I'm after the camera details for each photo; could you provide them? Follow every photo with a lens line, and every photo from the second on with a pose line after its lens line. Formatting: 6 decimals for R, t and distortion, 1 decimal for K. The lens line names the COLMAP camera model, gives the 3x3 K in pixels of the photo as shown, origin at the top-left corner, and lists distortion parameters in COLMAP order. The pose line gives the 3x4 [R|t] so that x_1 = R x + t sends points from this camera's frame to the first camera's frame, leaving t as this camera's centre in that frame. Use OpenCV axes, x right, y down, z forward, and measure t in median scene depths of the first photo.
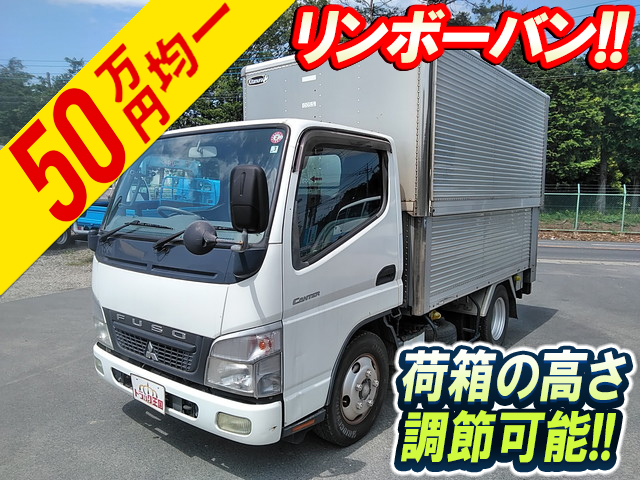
lens RADIAL K [[491.2, 0, 320.0], [0, 491.2, 240.0], [0, 0, 1]] dist [0.003612, 0.002612]
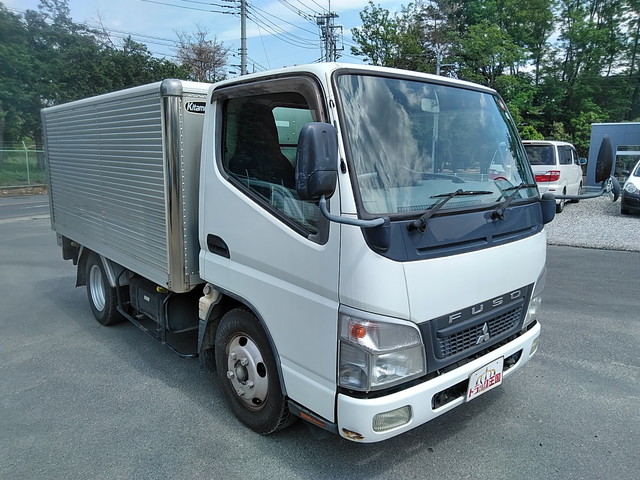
lens RADIAL K [[491.2, 0, 320.0], [0, 491.2, 240.0], [0, 0, 1]] dist [0.003612, 0.002612]
pose [[0.193023, -0.179902, 0.964561, -1.193265], [0.088061, 0.982257, 0.165581, -0.110472], [-0.977235, 0.052979, 0.205440, 1.065215]]
